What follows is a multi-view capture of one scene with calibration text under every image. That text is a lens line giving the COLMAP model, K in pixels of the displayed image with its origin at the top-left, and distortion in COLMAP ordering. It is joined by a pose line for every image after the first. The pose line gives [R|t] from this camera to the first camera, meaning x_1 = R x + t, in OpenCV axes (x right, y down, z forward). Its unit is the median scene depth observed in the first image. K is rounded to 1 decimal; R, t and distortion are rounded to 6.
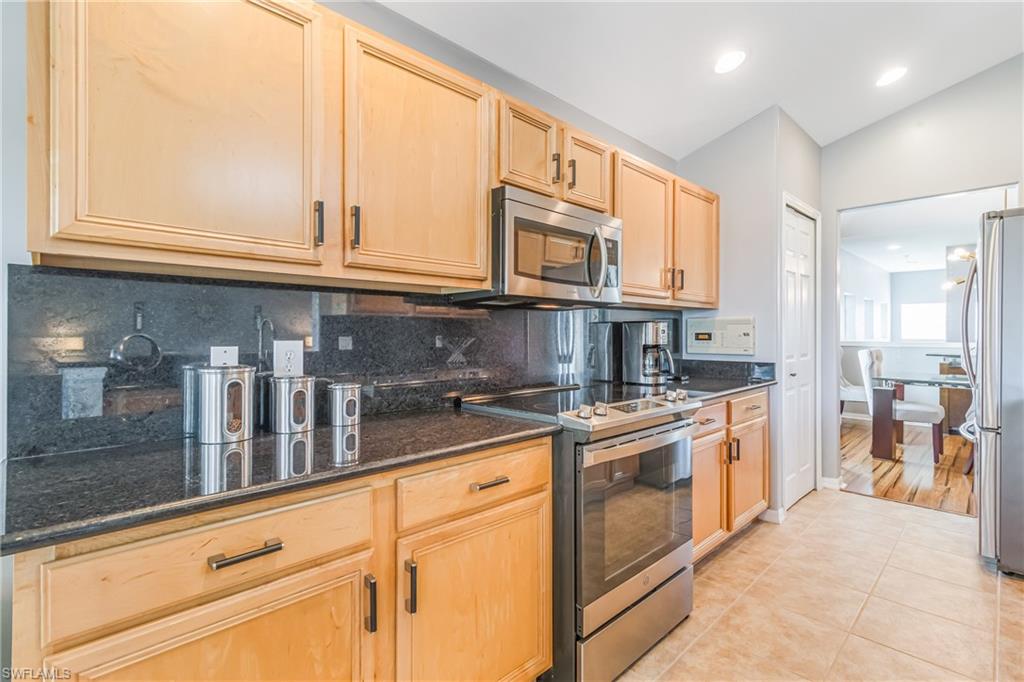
lens RADIAL K [[479.0, 0, 514.6], [0, 479.0, 334.3], [0, 0, 1]] dist [0.009997, -0.001850]
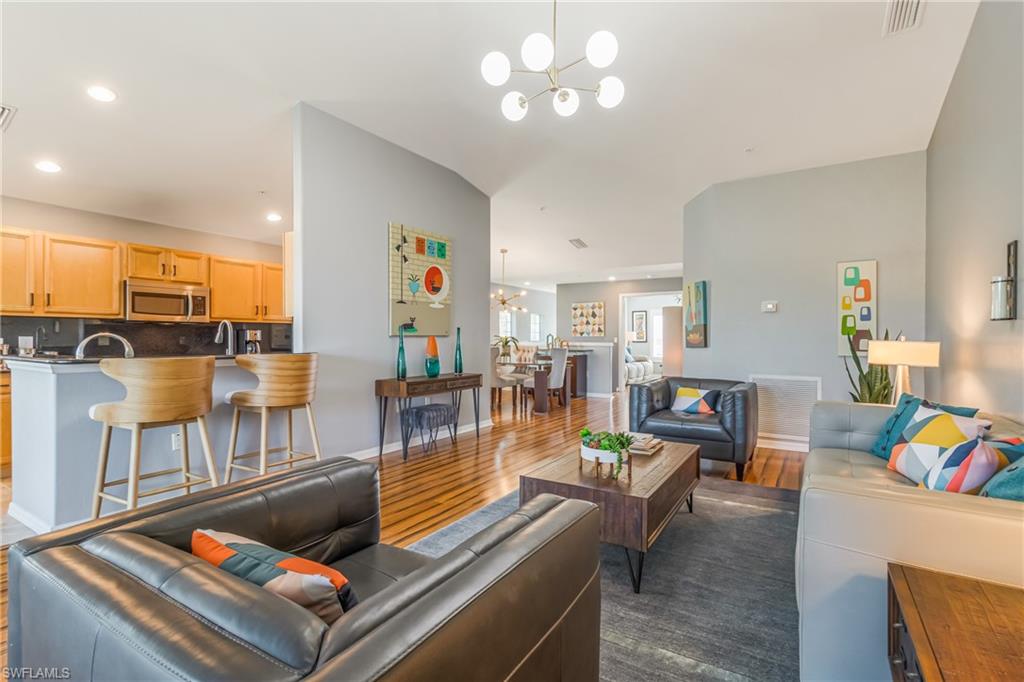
lens RADIAL K [[479.0, 0, 517.1], [0, 479.0, 337.1], [0, 0, 1]] dist [0.009997, -0.001850]
pose [[0.971696, 0.003299, 0.236213, 1.161152], [-0.002859, 0.999993, -0.002206, 0.009349], [-0.236219, 0.001468, 0.971699, -1.698971]]
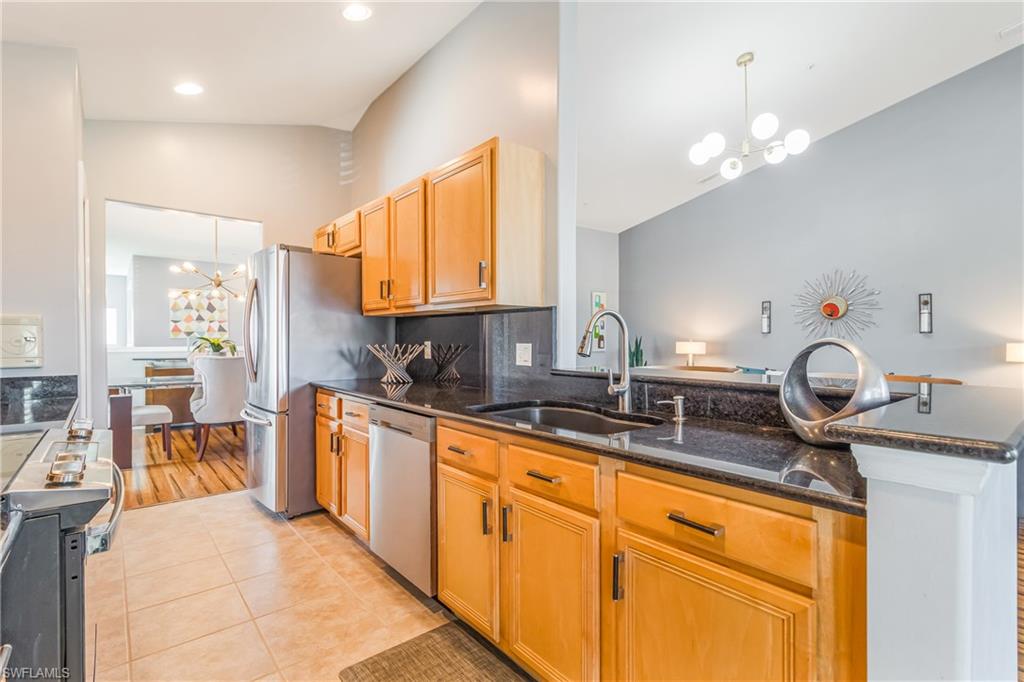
lens RADIAL K [[479.0, 0, 521.6], [0, 479.0, 345.4], [0, 0, 1]] dist [0.009997, -0.001850]
pose [[0.065519, -0.012848, 0.997769, -0.269505], [-0.000327, 0.999917, 0.012897, 0.000367], [-0.997851, -0.001171, 0.065509, 0.288004]]
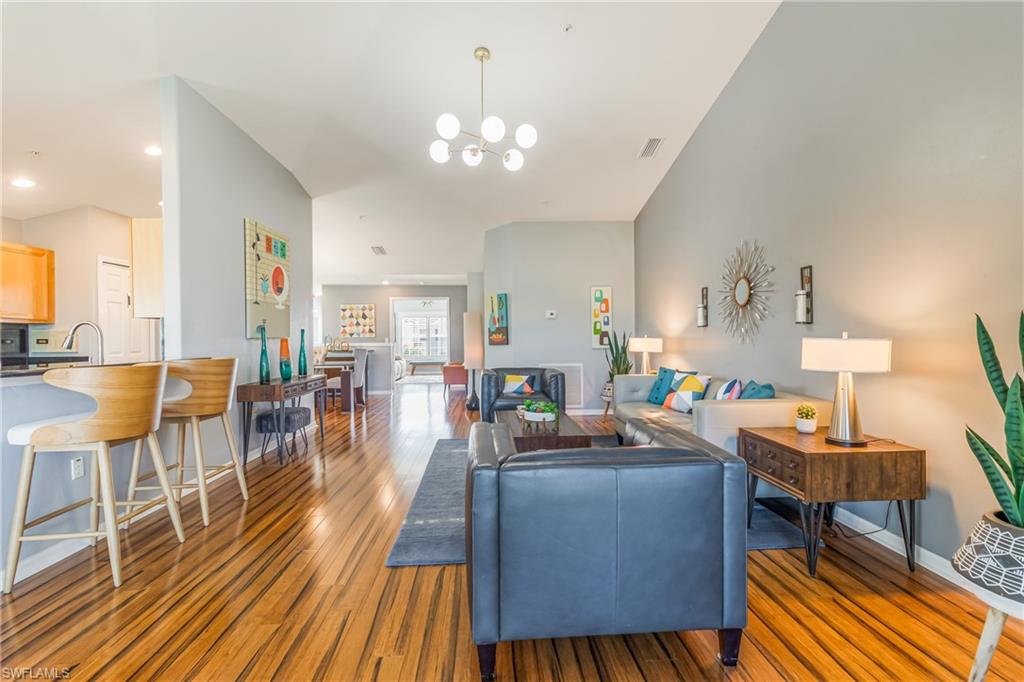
lens RADIAL K [[479.0, 0, 518.2], [0, 479.0, 338.8], [0, 0, 1]] dist [0.009997, -0.001850]
pose [[0.651372, -0.007785, 0.758718, 0.313014], [0.008442, 0.999960, 0.003013, 0.006315], [-0.758711, 0.004443, 0.651412, -1.672473]]
